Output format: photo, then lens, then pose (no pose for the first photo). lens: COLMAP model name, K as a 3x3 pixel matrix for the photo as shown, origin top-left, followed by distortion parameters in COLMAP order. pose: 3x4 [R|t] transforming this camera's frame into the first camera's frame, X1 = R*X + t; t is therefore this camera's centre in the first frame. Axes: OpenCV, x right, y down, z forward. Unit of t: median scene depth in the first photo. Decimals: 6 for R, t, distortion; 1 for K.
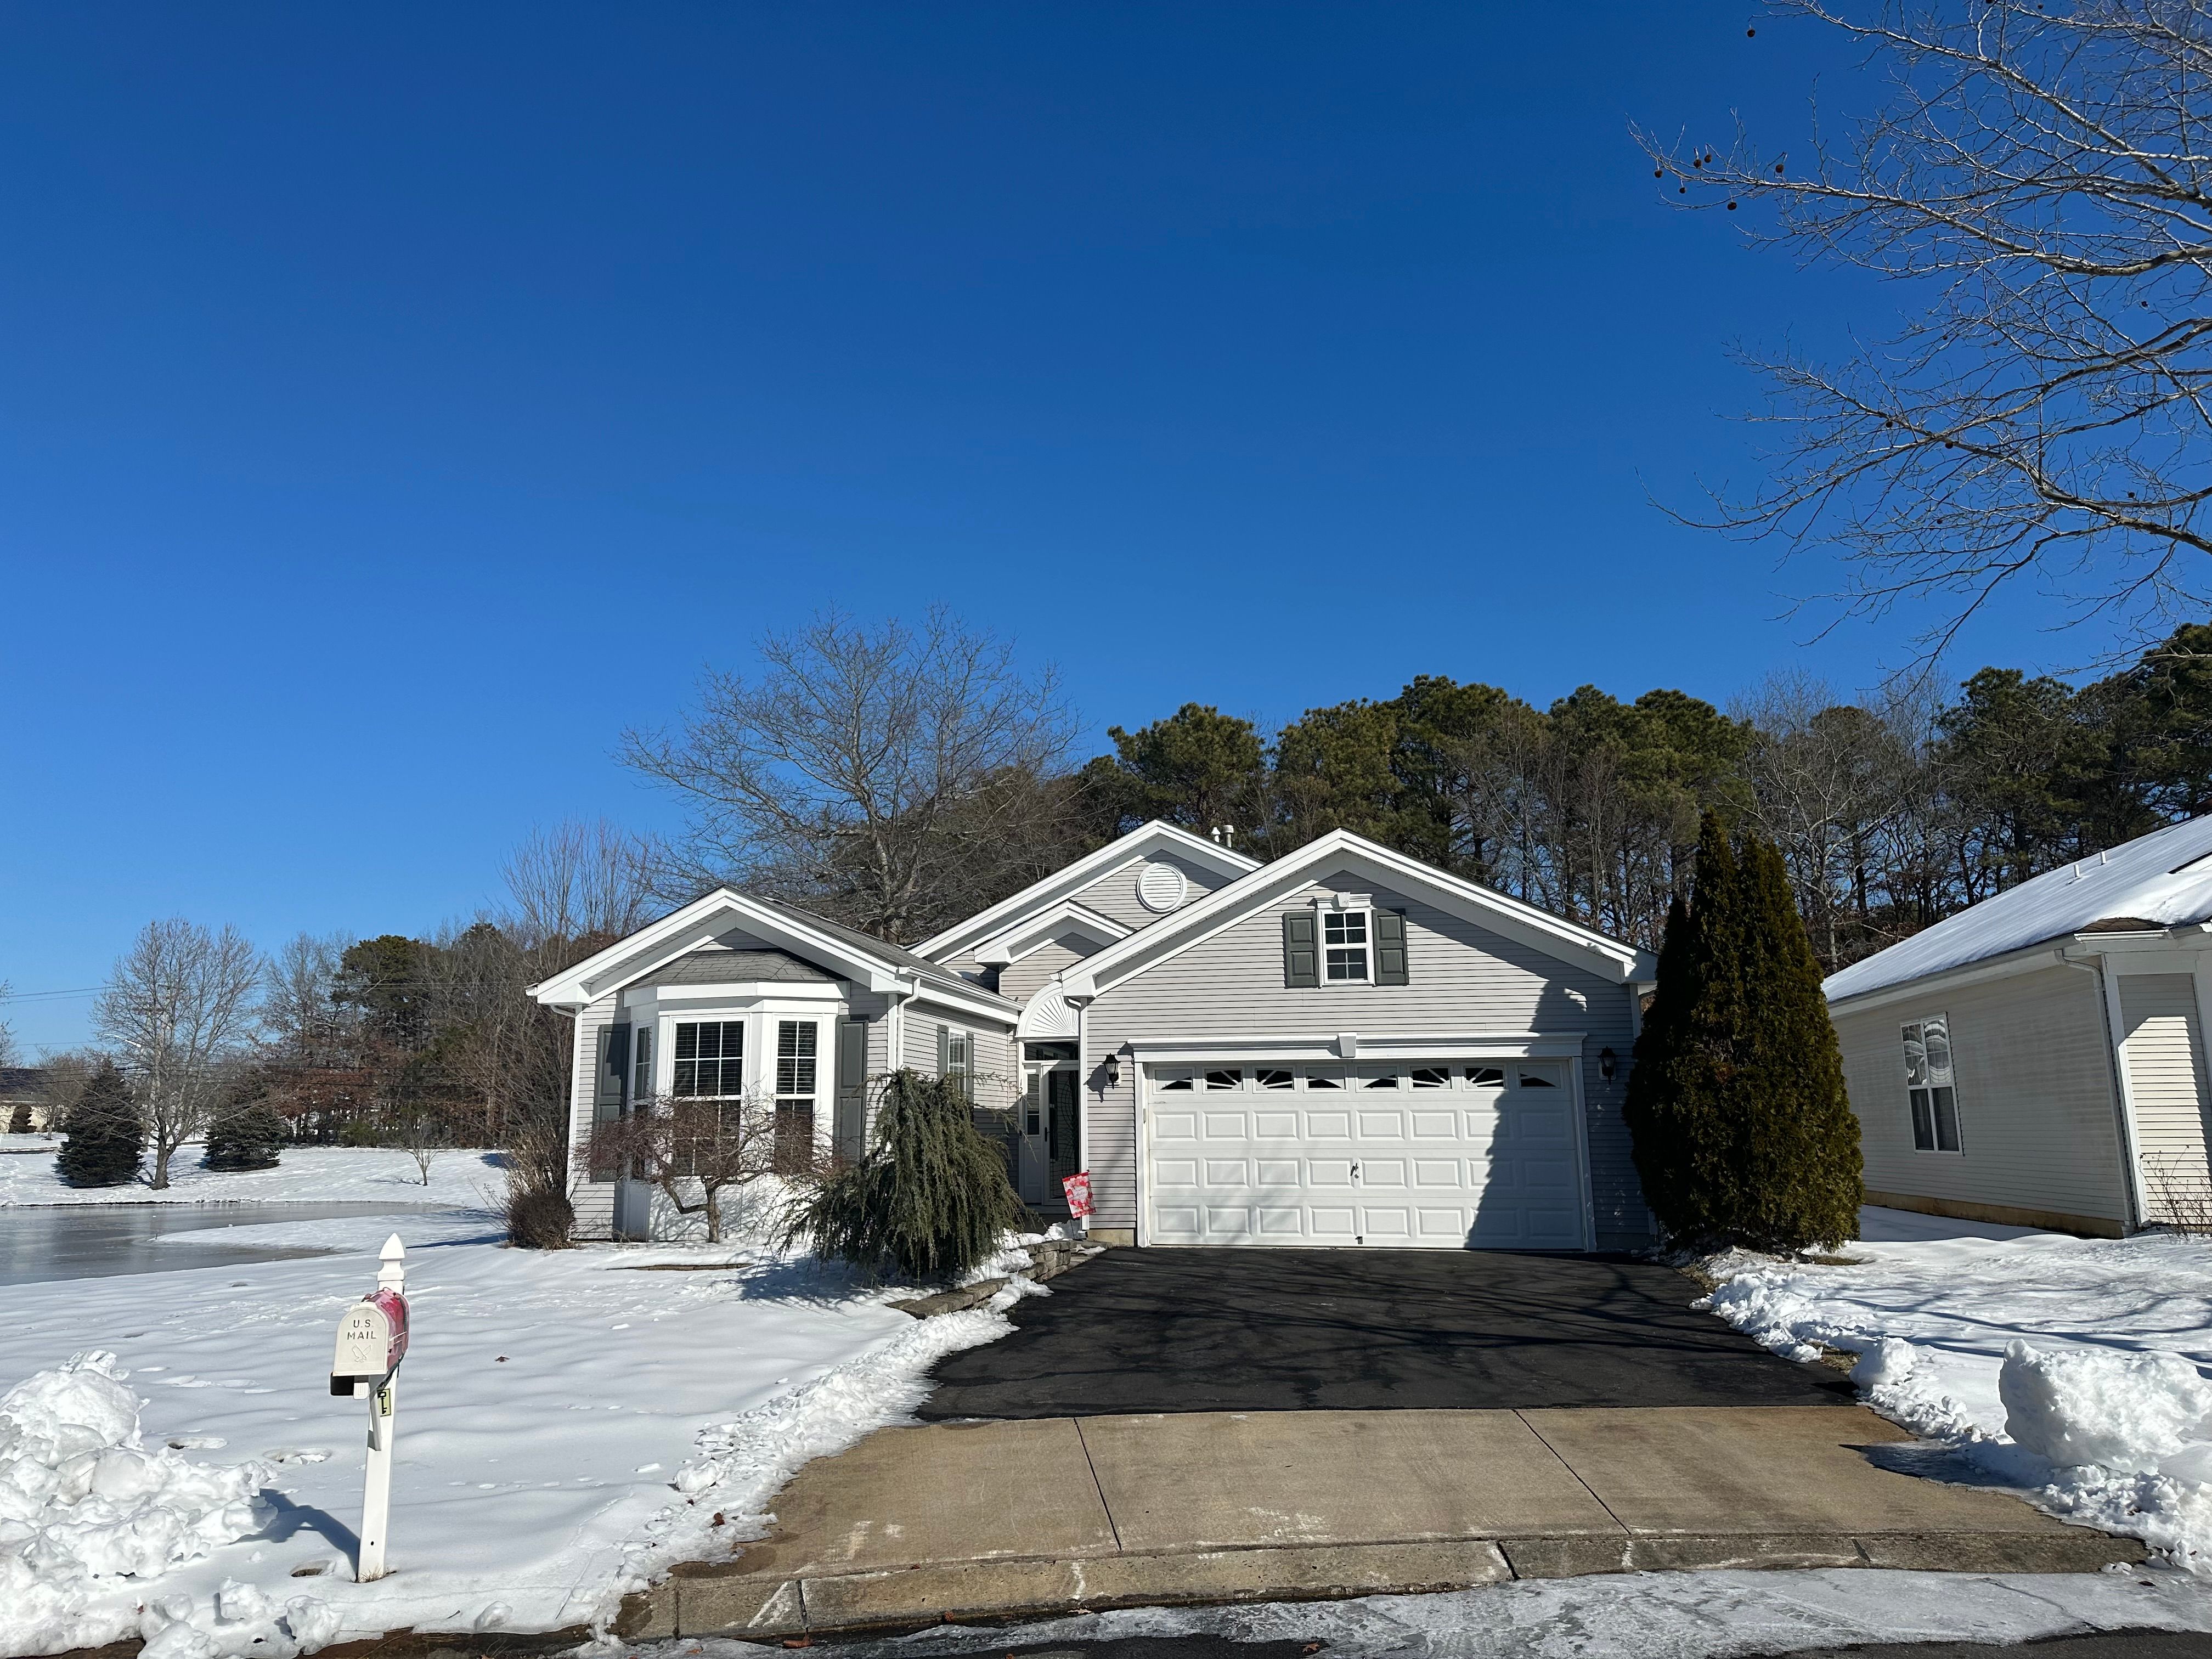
lens RADIAL K [[1530.7, 0, 1082.9], [0, 1530.7, 834.7], [0, 0, 1]] dist [0.058827, -0.060997]
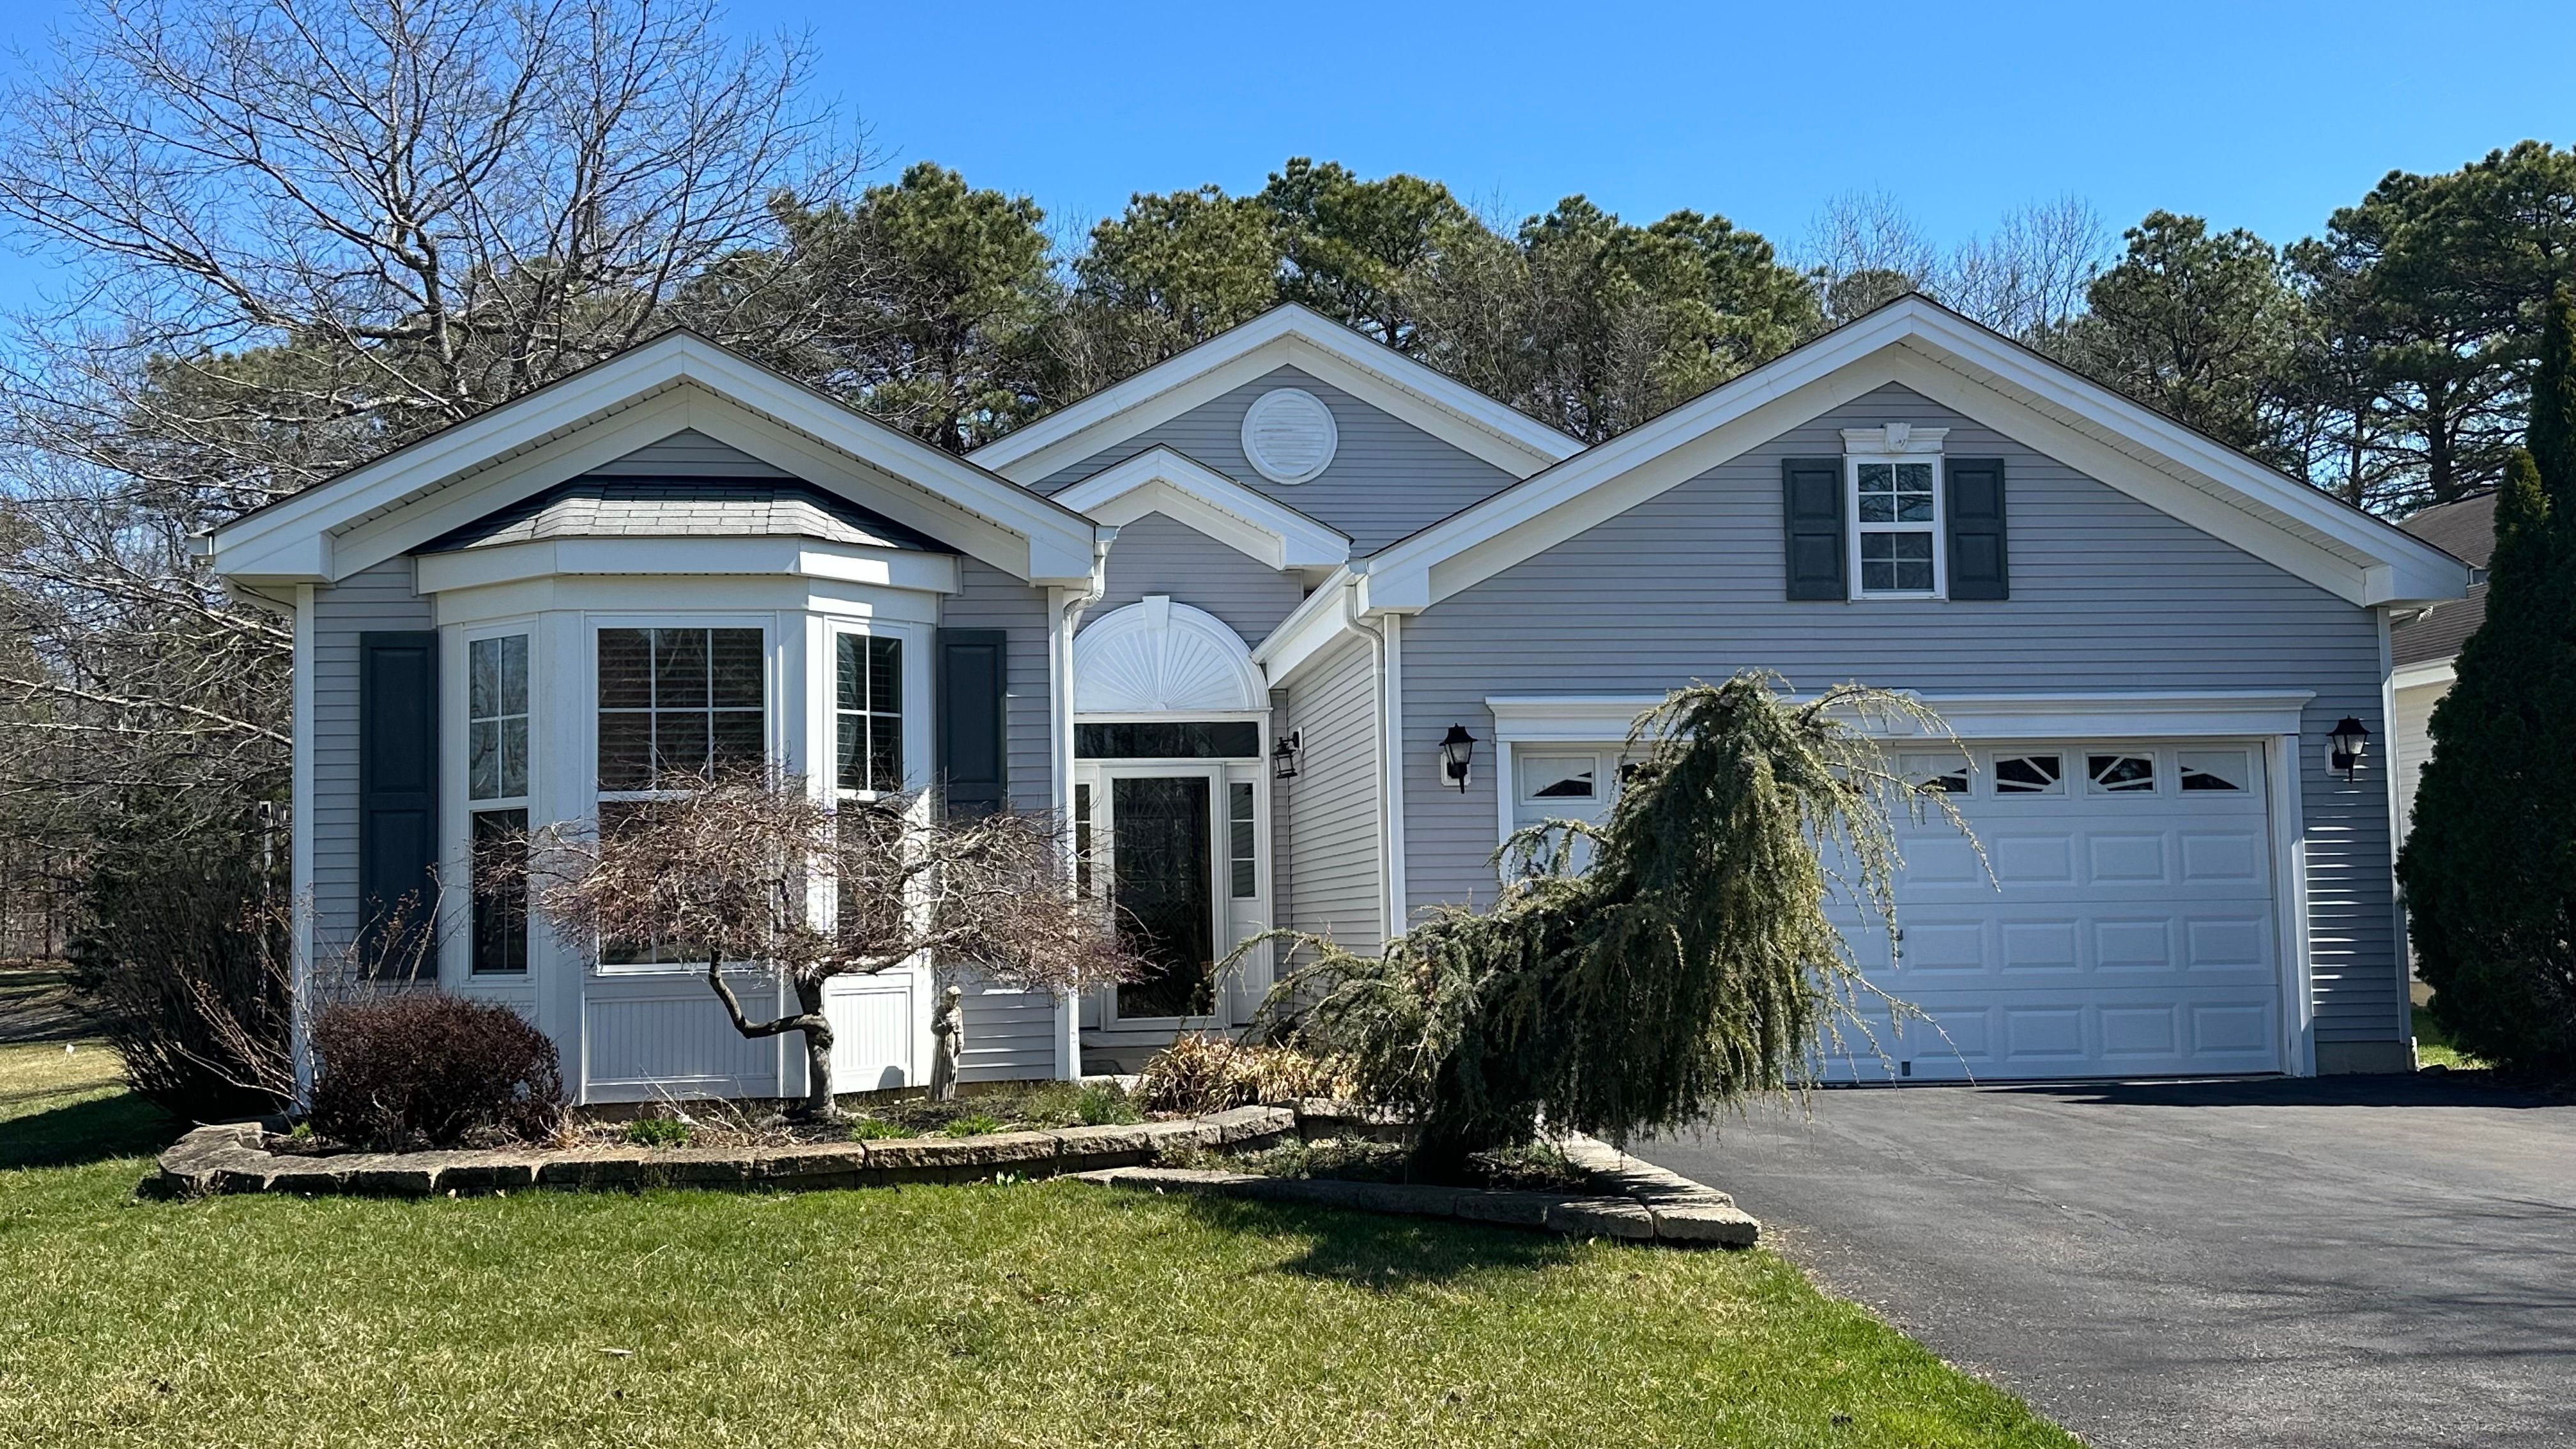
lens RADIAL K [[2484.9, 0, 1284.0], [0, 2484.9, 726.2], [0, 0, 1]] dist [0.044690, 0.000000]
pose [[0.947258, 0.018119, 0.319959, -0.298219], [-0.052212, 0.993786, 0.098298, 0.067248], [-0.316190, -0.109820, 0.942318, 0.251794]]
